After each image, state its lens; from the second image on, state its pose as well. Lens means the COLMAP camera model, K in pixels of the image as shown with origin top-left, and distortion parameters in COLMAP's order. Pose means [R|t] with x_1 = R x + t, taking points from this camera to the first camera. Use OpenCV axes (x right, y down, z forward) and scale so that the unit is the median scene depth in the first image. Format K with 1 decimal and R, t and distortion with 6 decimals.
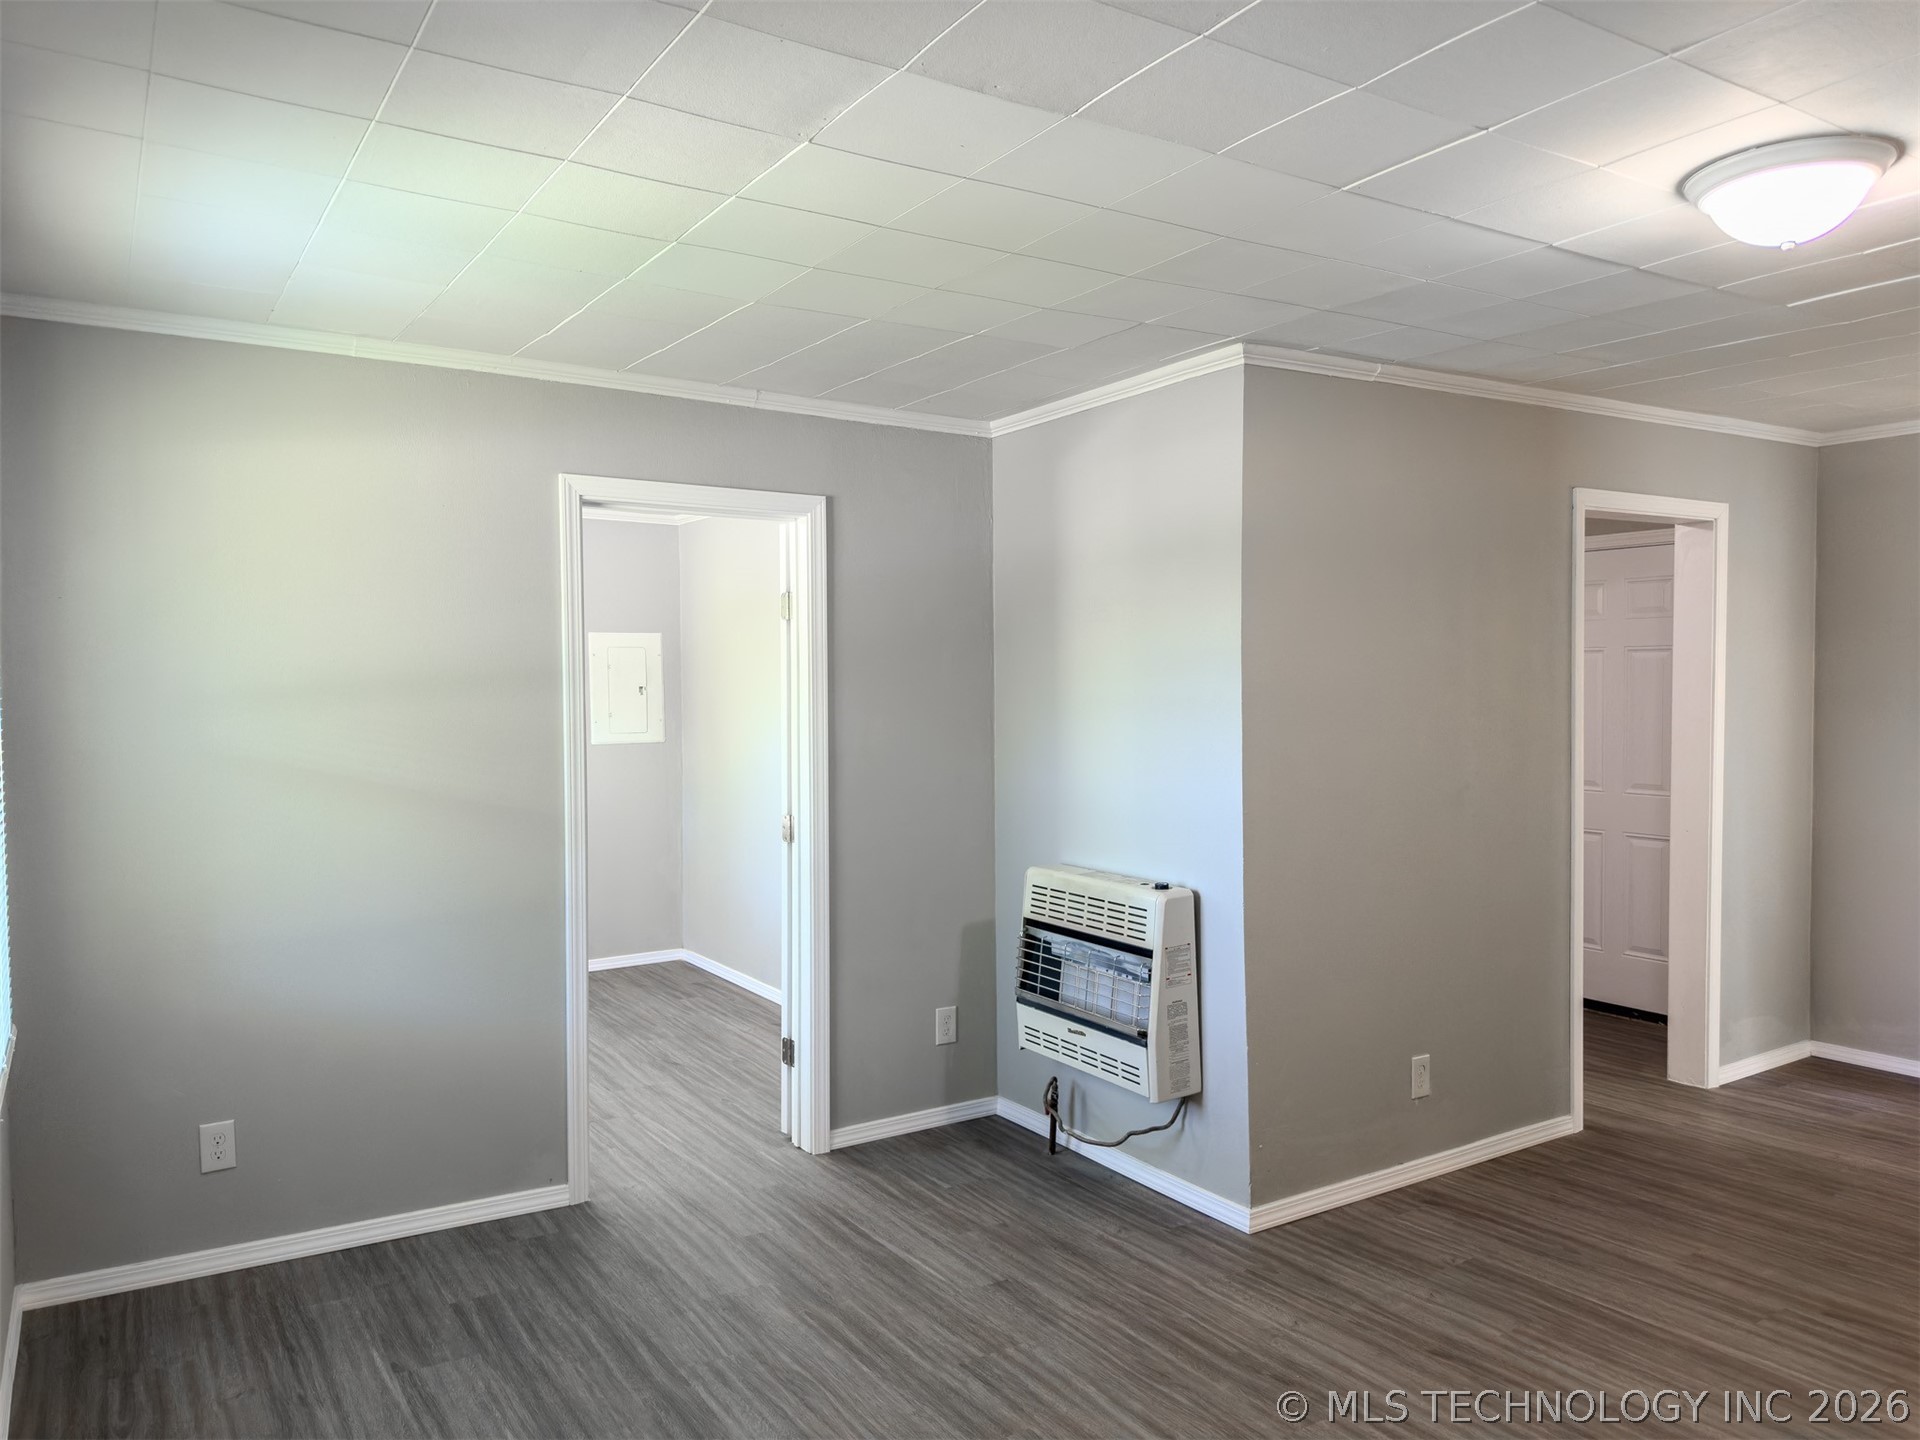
lens RADIAL K [[1375.4, 0, 970.6], [0, 1375.4, 707.4], [0, 0, 1]] dist [0.083608, -0.078953]
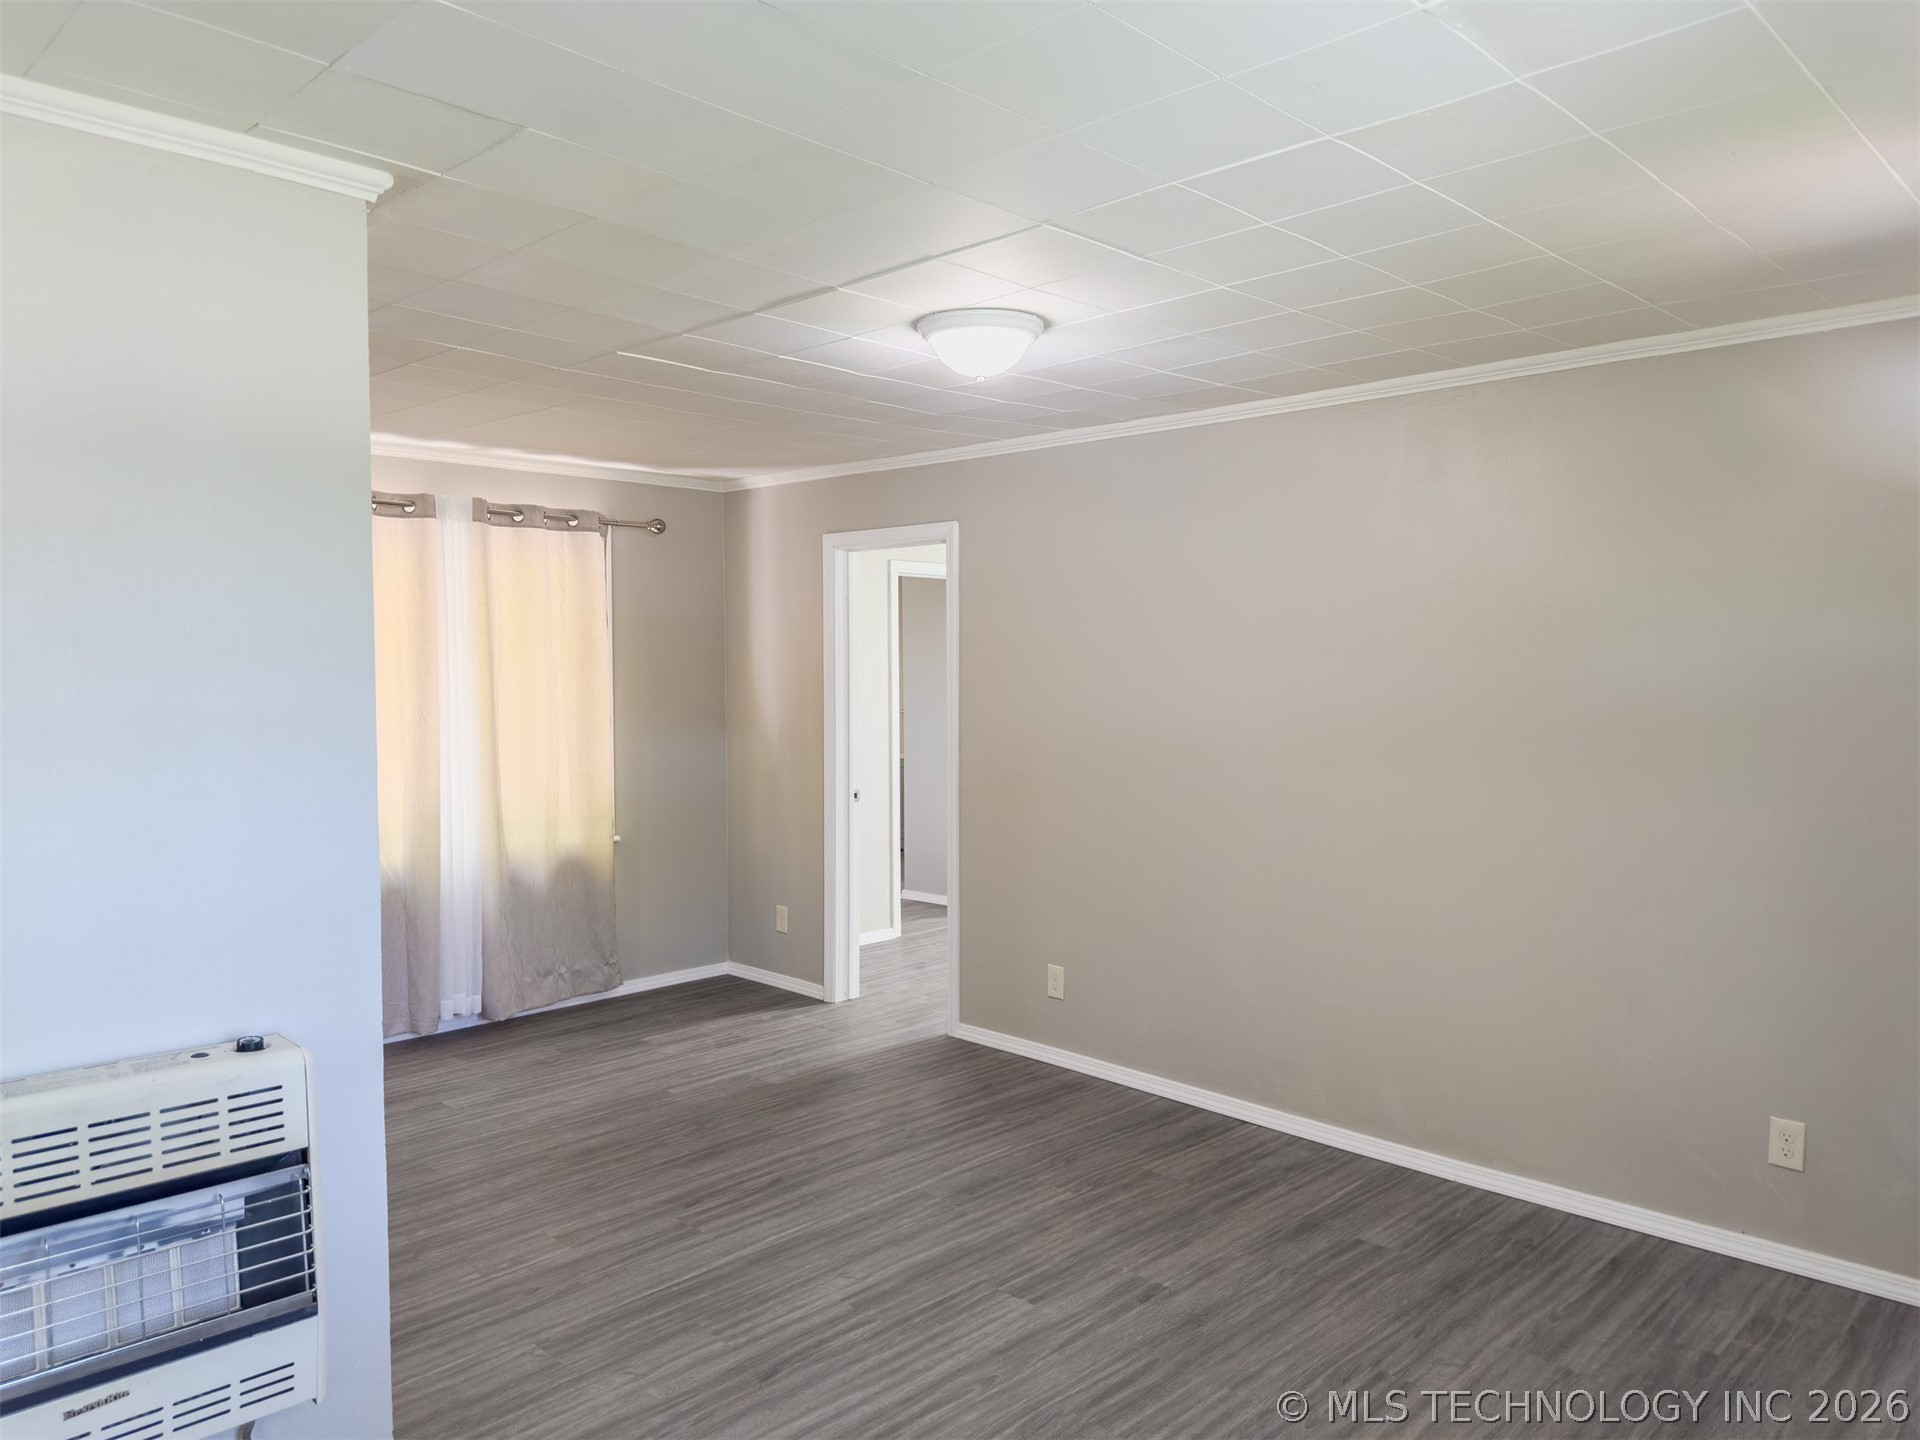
lens RADIAL K [[1375.4, 0, 921.1], [0, 1375.4, 814.7], [0, 0, 1]] dist [0.083608, -0.078953]
pose [[-0.201948, -0.088915, 0.975352, -0.458992], [0.028641, 0.994908, 0.096628, -0.010181], [-0.978977, 0.047449, -0.198373, 0.833911]]
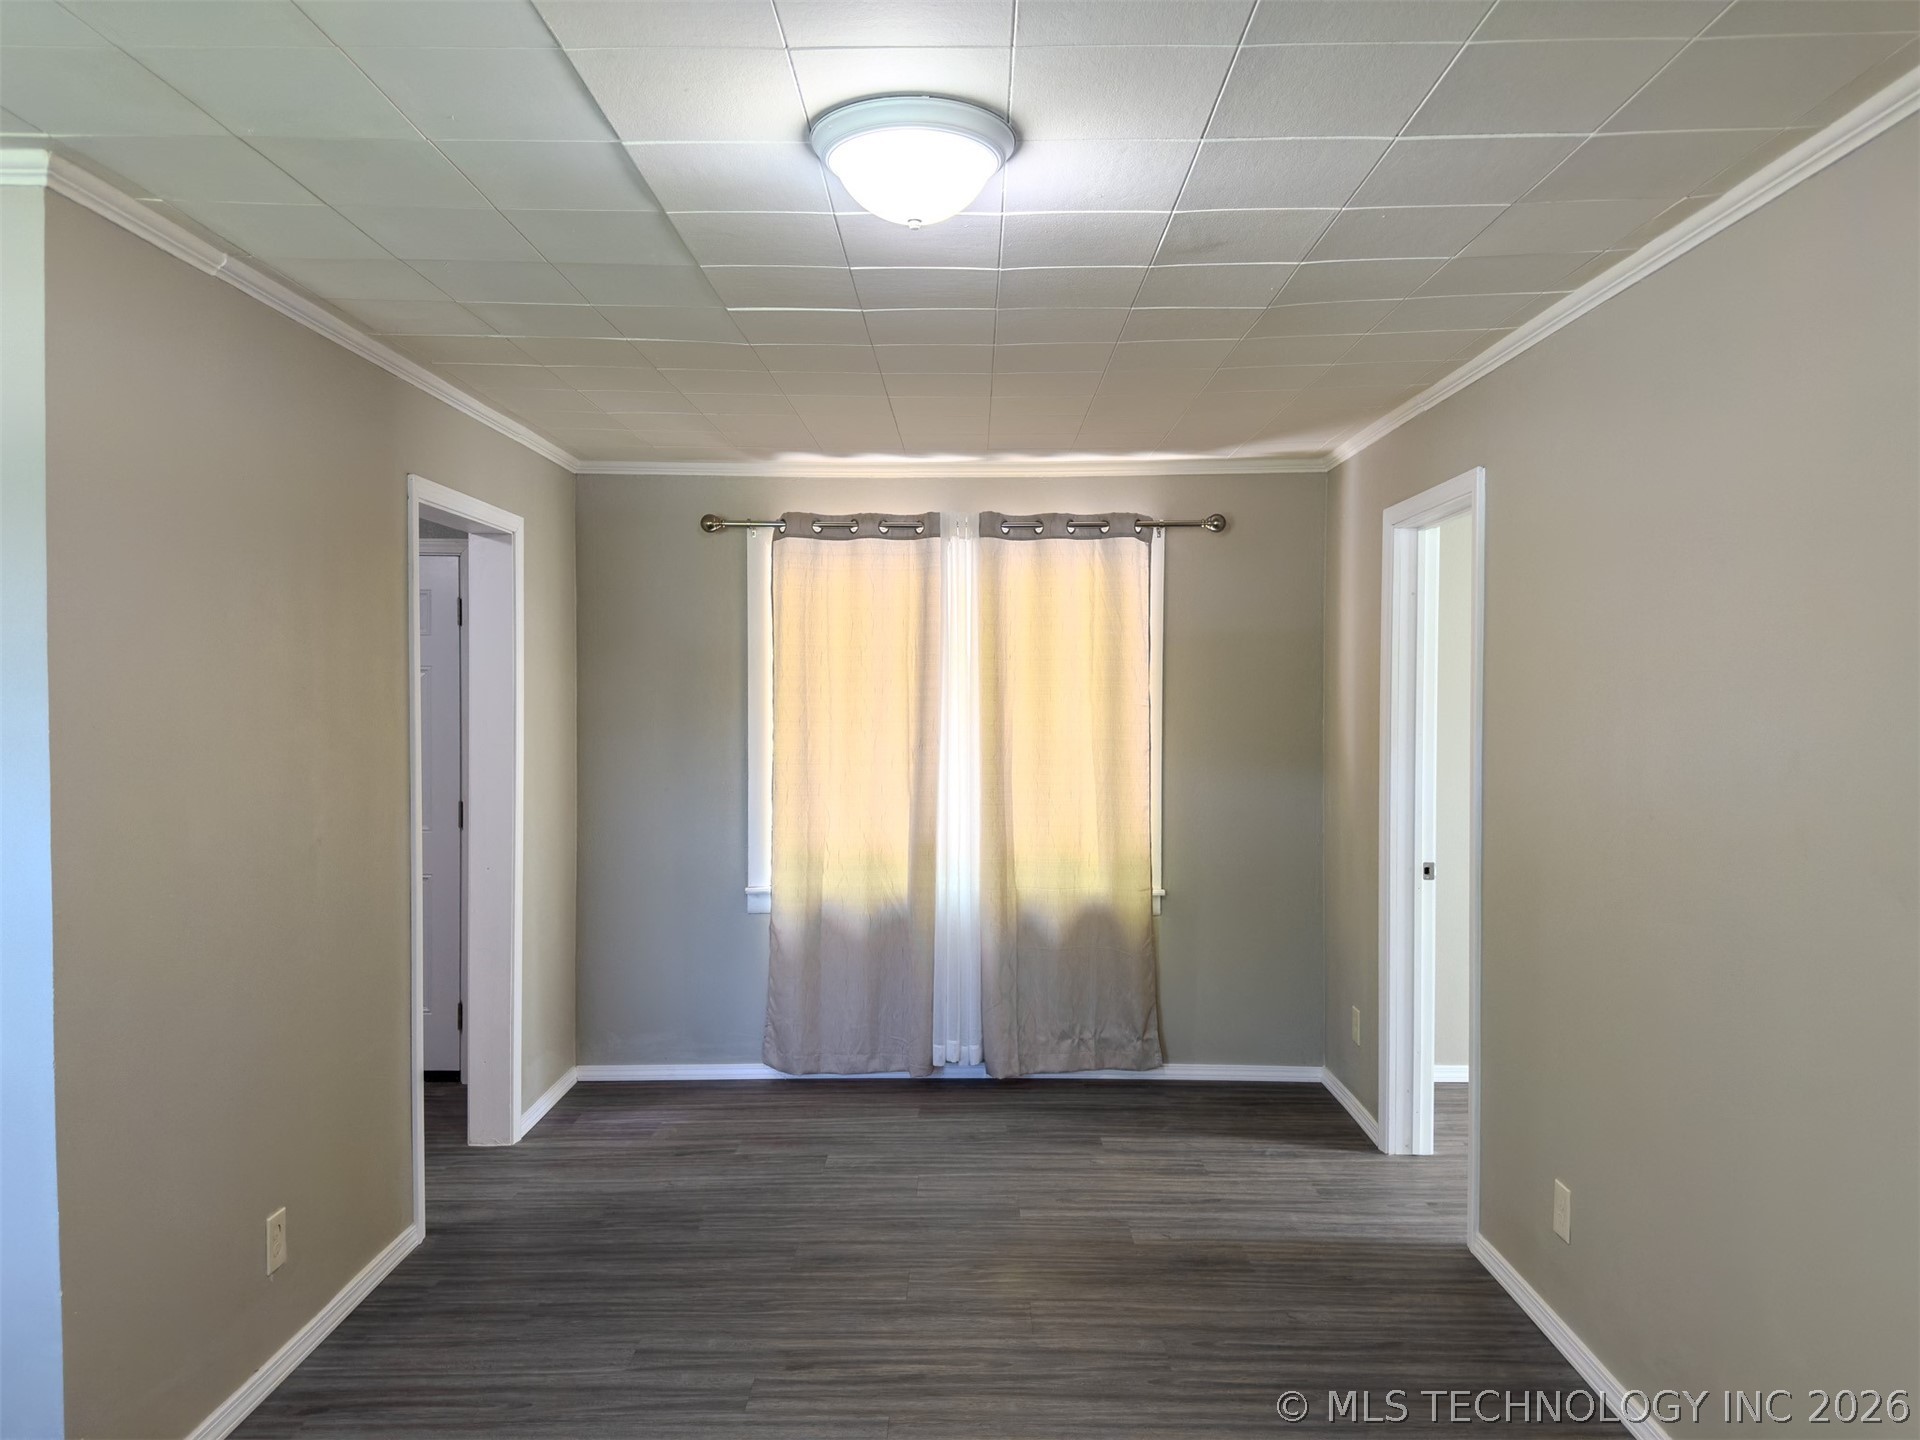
lens RADIAL K [[1375.4, 0, 933.1], [0, 1375.4, 733.6], [0, 0, 1]] dist [0.083608, -0.078953]
pose [[0.562980, -0.011235, 0.826394, -0.095645], [0.008952, 0.999932, 0.007495, -0.006100], [-0.826422, 0.003178, 0.563042, 0.311013]]
